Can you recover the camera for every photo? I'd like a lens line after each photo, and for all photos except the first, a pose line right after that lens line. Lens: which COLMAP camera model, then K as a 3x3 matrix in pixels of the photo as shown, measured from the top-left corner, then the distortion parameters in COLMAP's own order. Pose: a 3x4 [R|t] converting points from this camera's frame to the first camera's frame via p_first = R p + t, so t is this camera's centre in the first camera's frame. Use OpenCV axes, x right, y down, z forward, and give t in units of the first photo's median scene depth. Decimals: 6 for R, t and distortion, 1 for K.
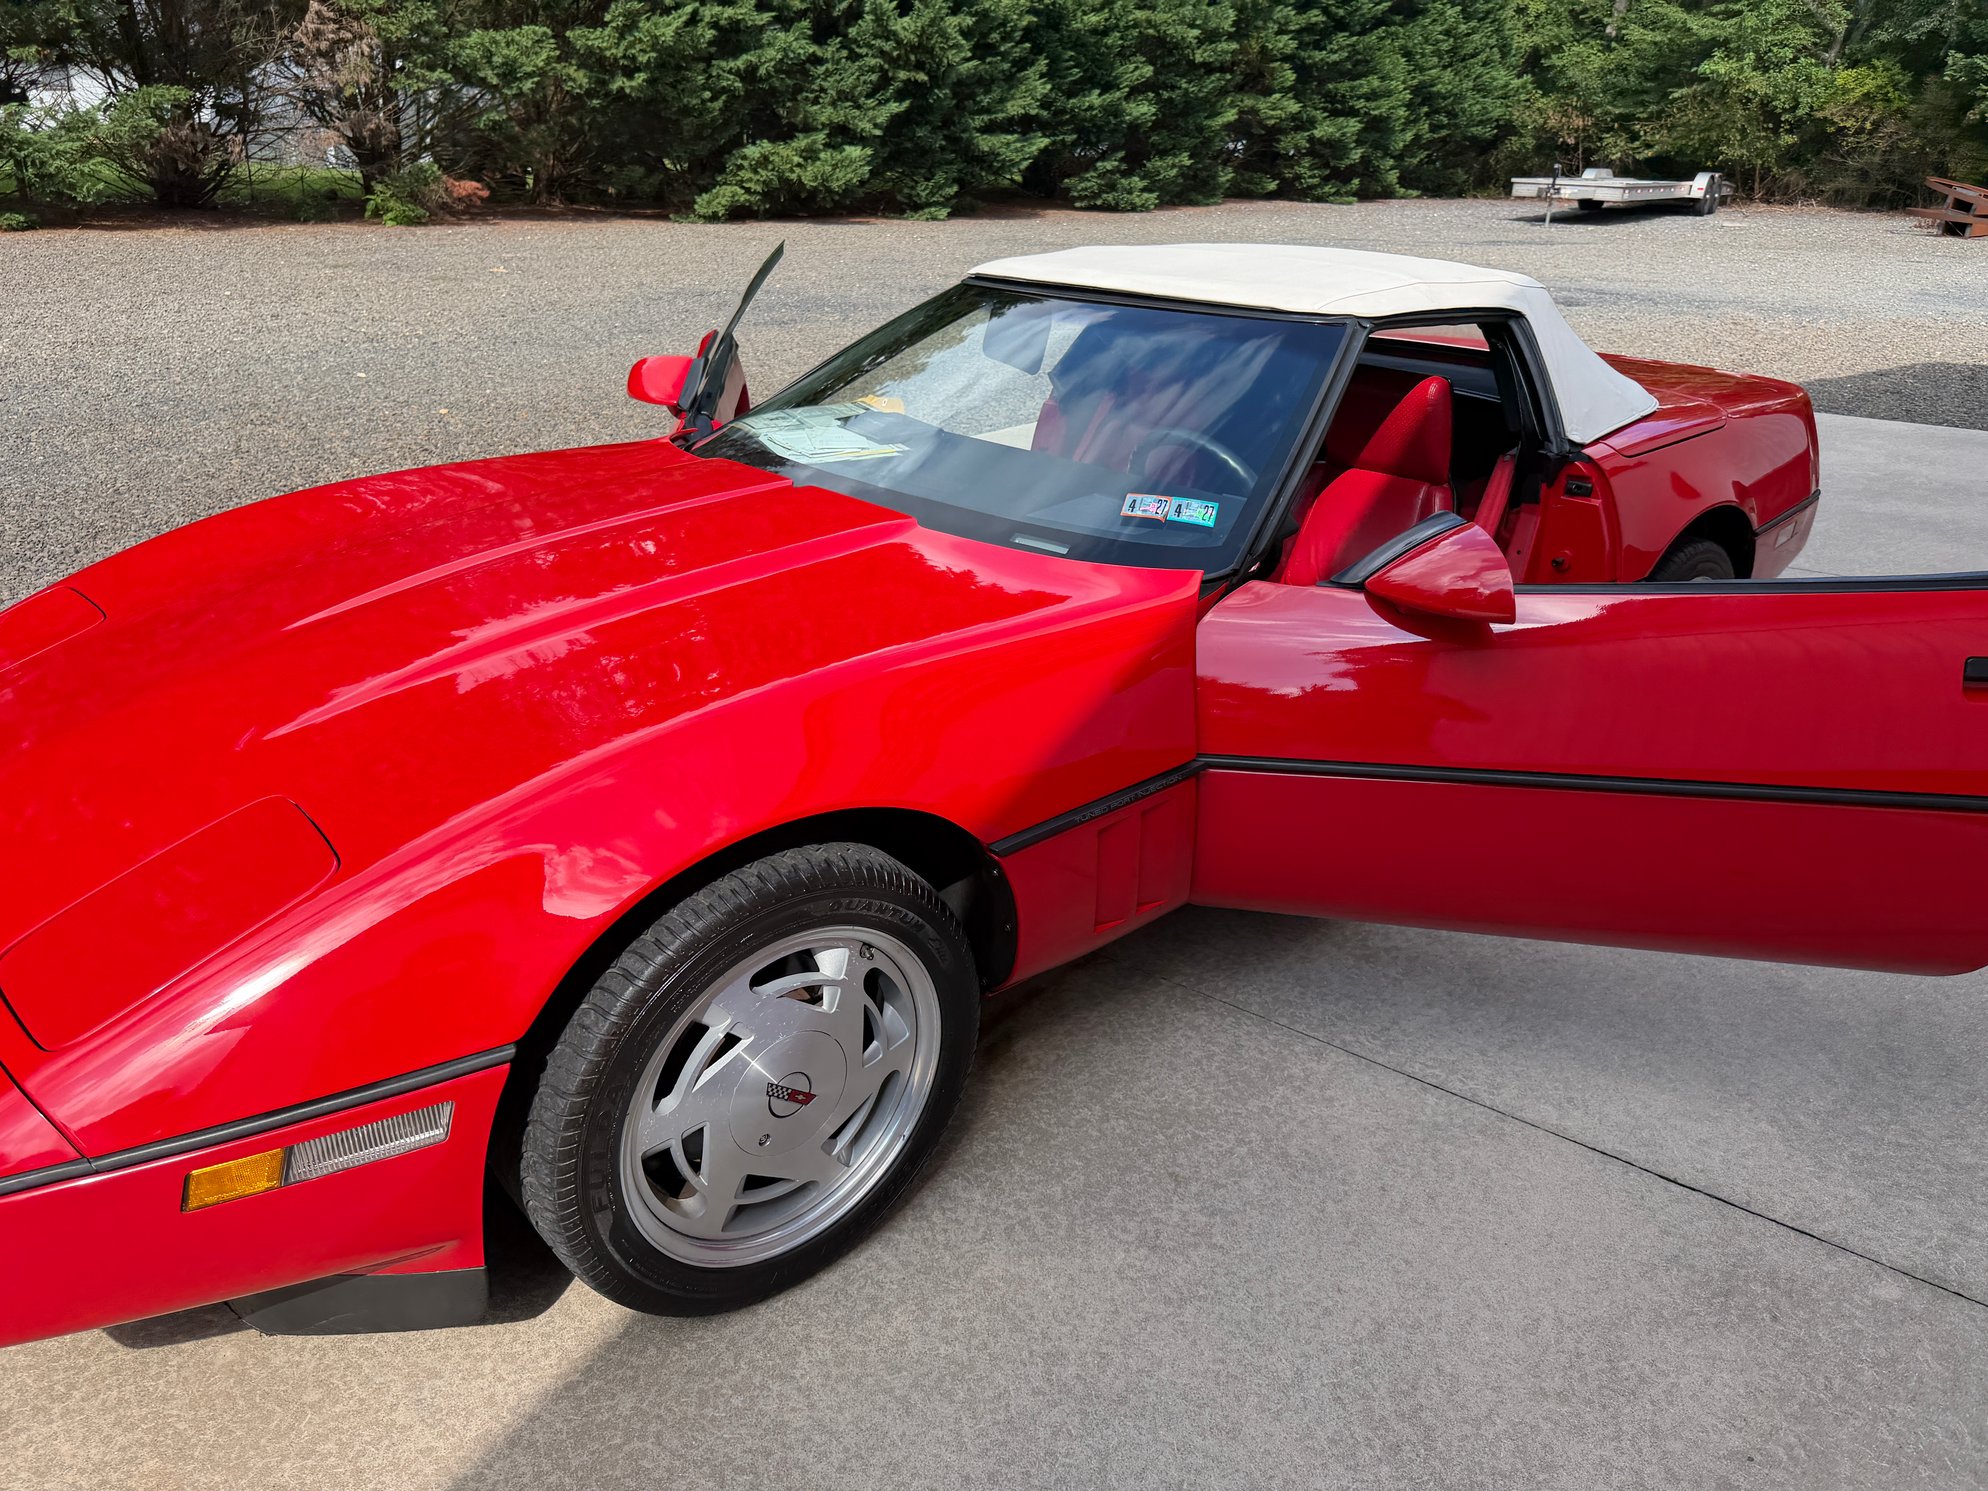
lens RADIAL K [[1414.6, 0, 999.6], [0, 1414.6, 752.7], [0, 0, 1]] dist [0.002174, -0.009624]
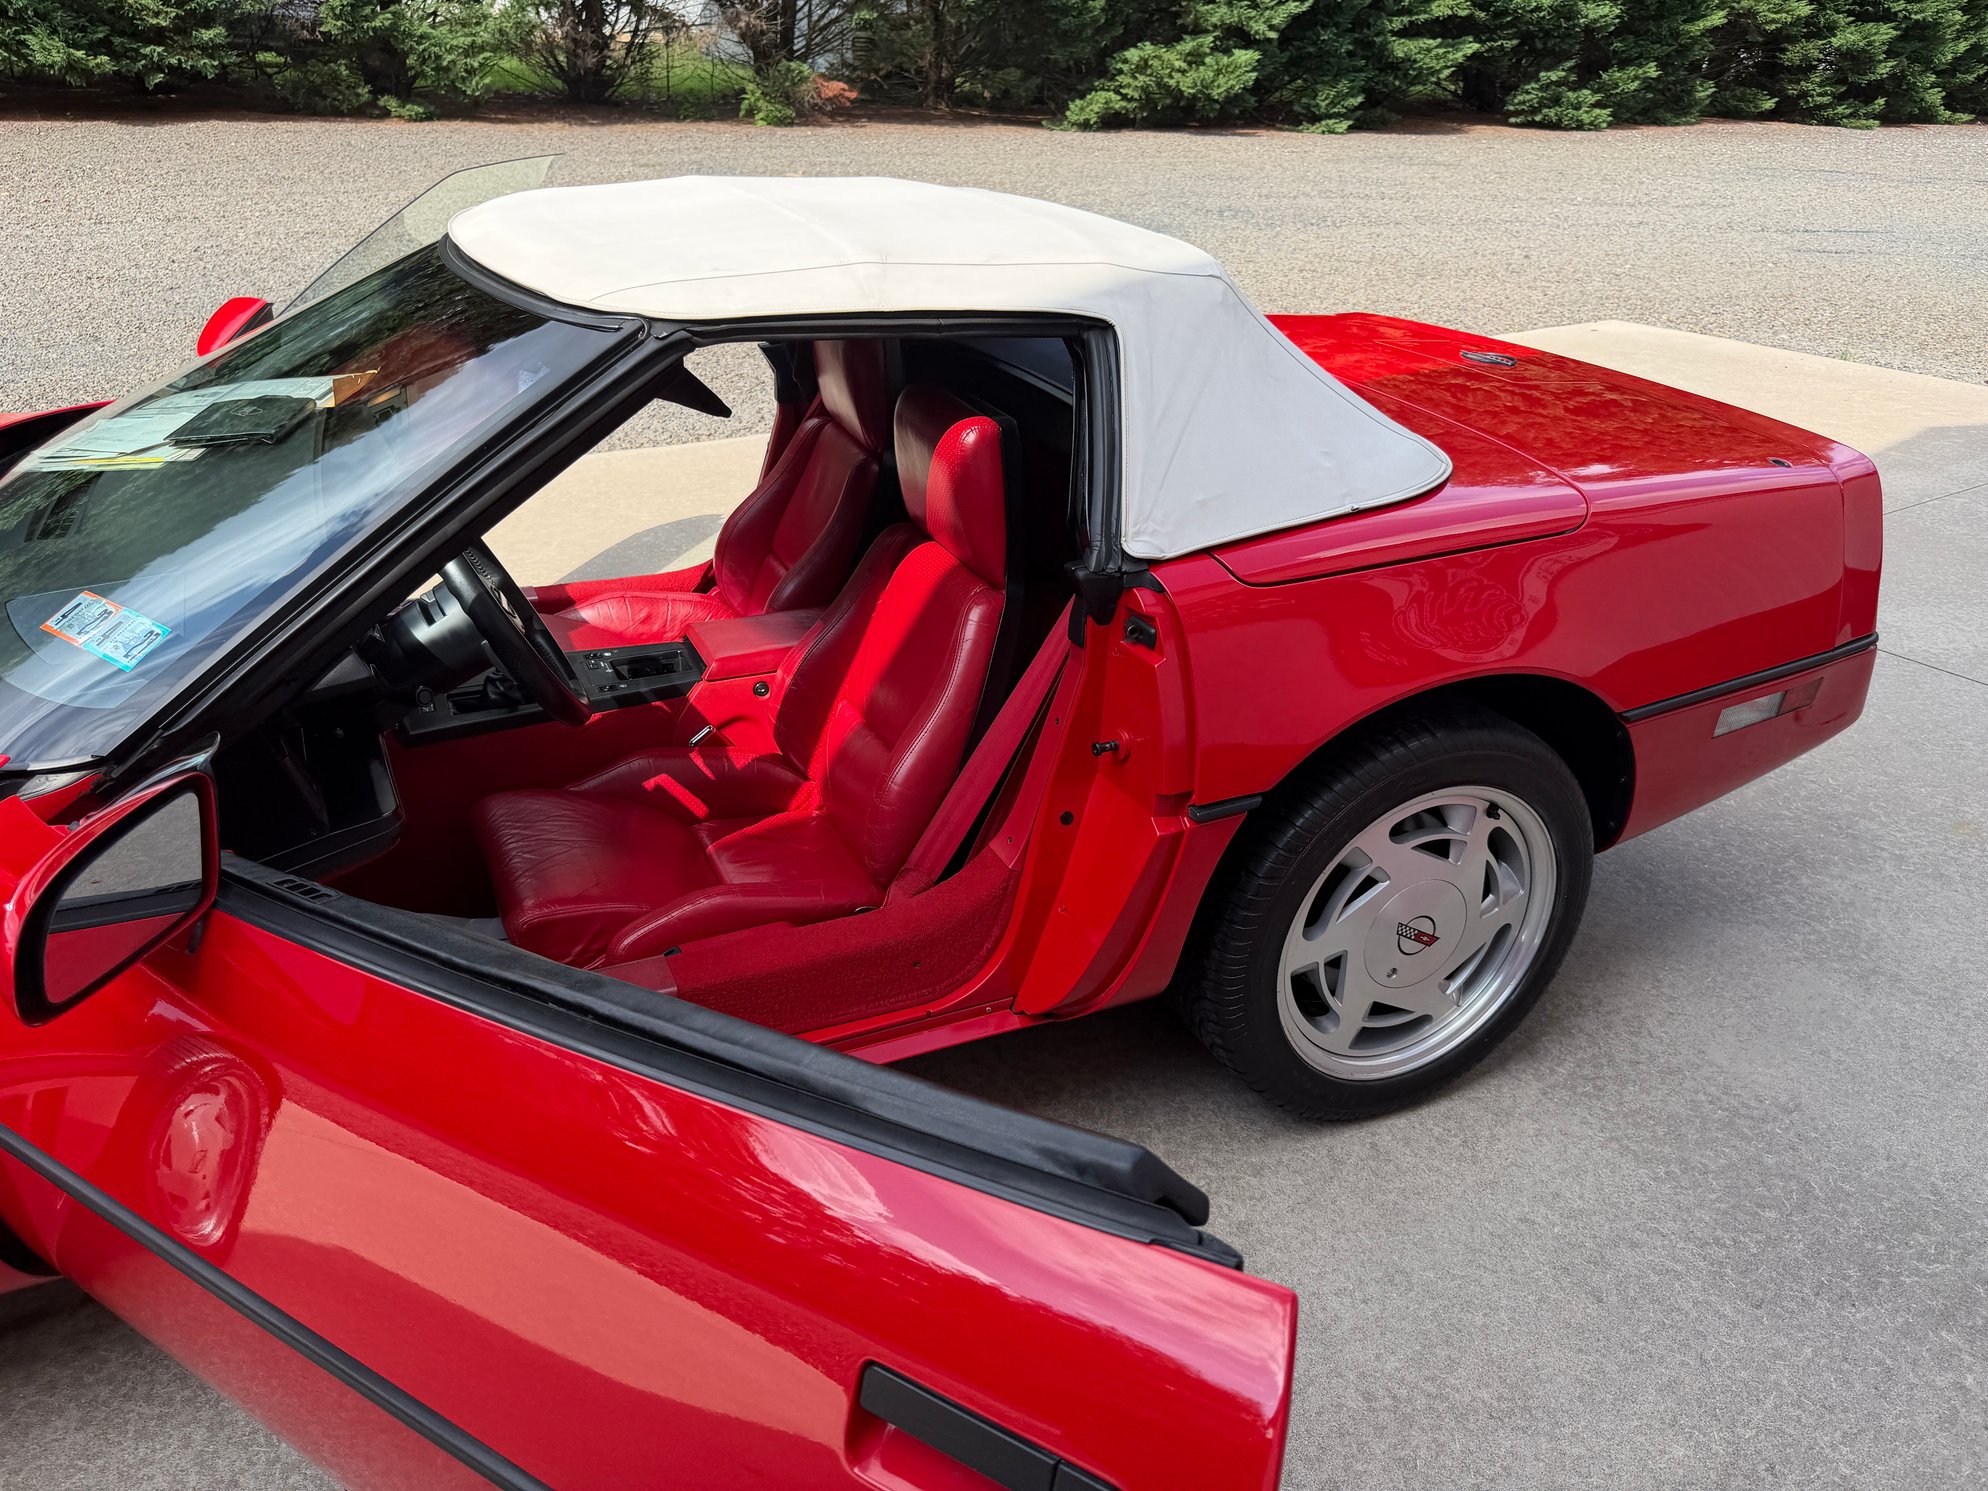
lens RADIAL K [[1422.1, 0, 999.2], [0, 1422.1, 750.9], [0, 0, 1]] dist [0.003206, -0.011195]
pose [[0.949906, 0.145532, -0.276585, 0.060884], [-0.130983, 0.988877, 0.070472, -0.020002], [0.283764, -0.030713, 0.958402, 0.048787]]
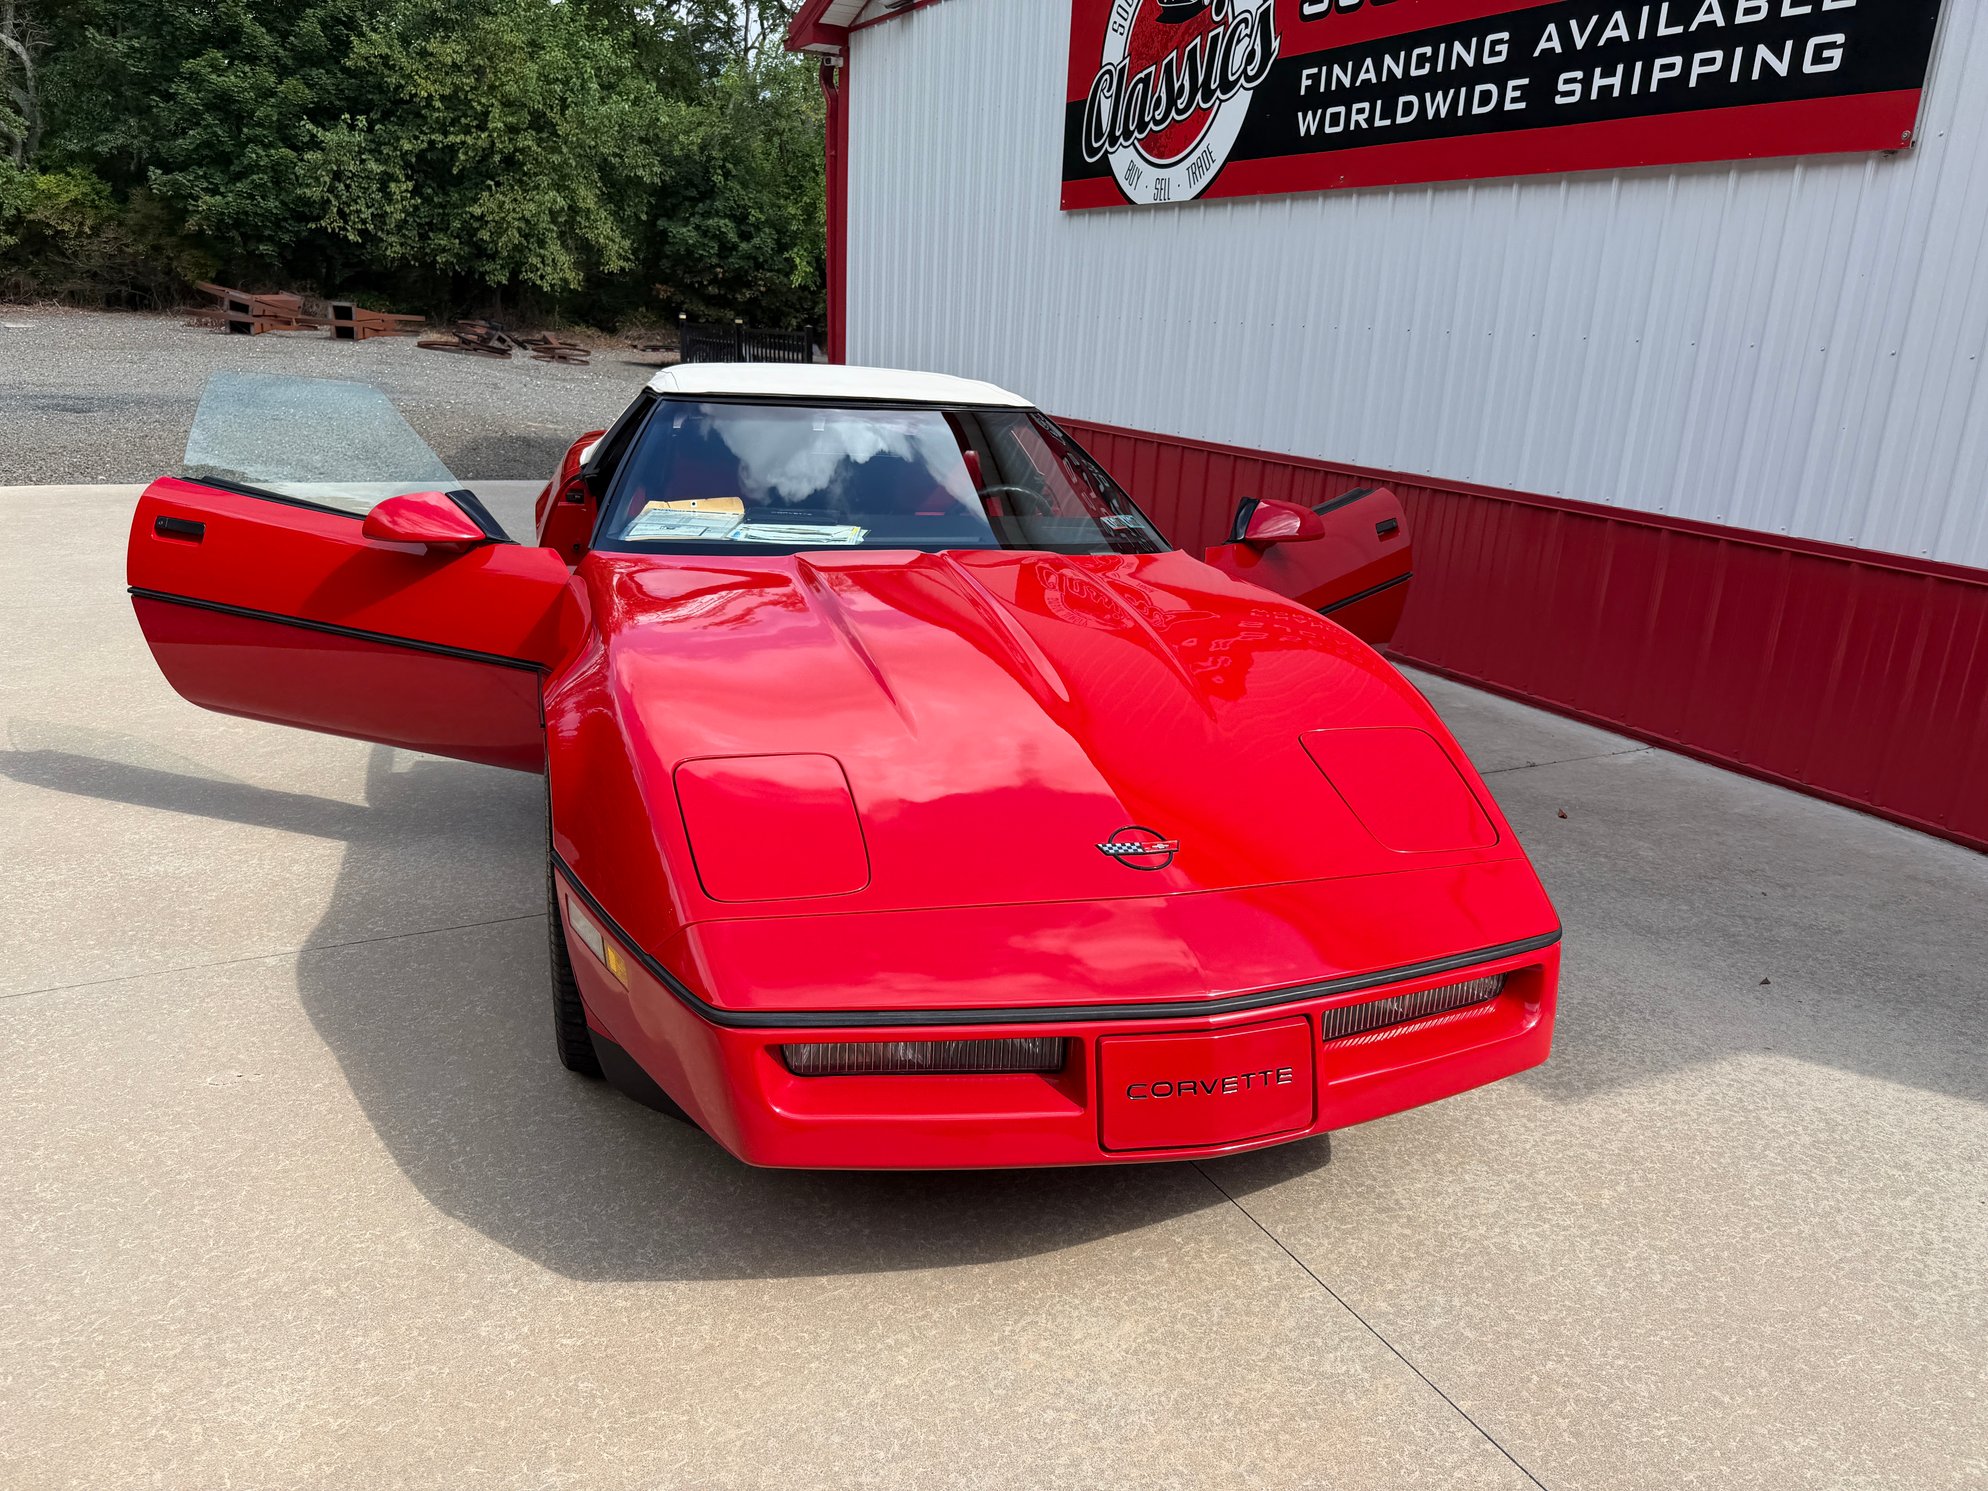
lens RADIAL K [[1419.9, 0, 1001.3], [0, 1419.9, 728.4], [0, 0, 1]] dist [0.003693, -0.011037]
pose [[0.418457, -0.252105, 0.872546, -0.131843], [0.319343, 0.940201, 0.118502, -0.017188], [-0.850243, 0.229053, 0.473942, 0.036989]]
